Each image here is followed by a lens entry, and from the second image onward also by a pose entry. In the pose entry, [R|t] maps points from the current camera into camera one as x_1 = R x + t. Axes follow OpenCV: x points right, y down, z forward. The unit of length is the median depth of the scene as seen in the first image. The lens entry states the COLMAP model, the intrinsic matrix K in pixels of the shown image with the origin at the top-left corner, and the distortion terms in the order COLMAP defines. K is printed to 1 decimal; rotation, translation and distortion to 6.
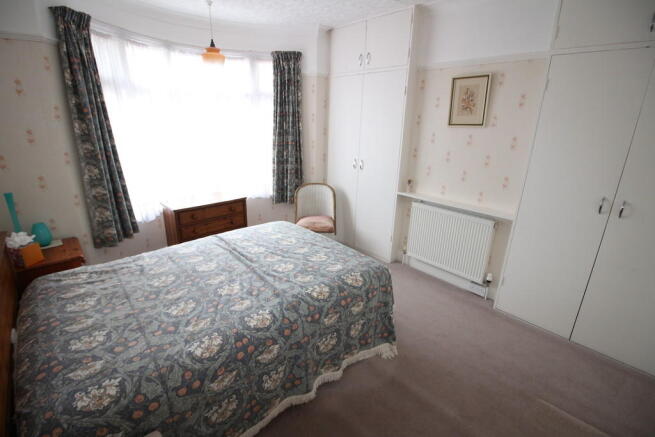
lens RADIAL K [[308.5, 0, 327.5], [0, 308.5, 218.5], [0, 0, 1]] dist [-0.037772, -0.000364]
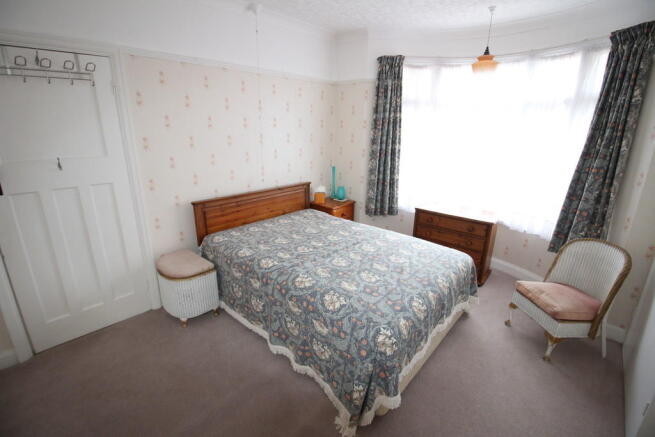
lens RADIAL K [[308.5, 0, 327.5], [0, 308.5, 218.5], [0, 0, 1]] dist [-0.037772, -0.000364]
pose [[0.049079, 0.268355, -0.962069, 0.777227], [-0.317796, 0.917367, 0.239674, -0.207149], [0.946888, 0.293979, 0.130306, 0.690842]]
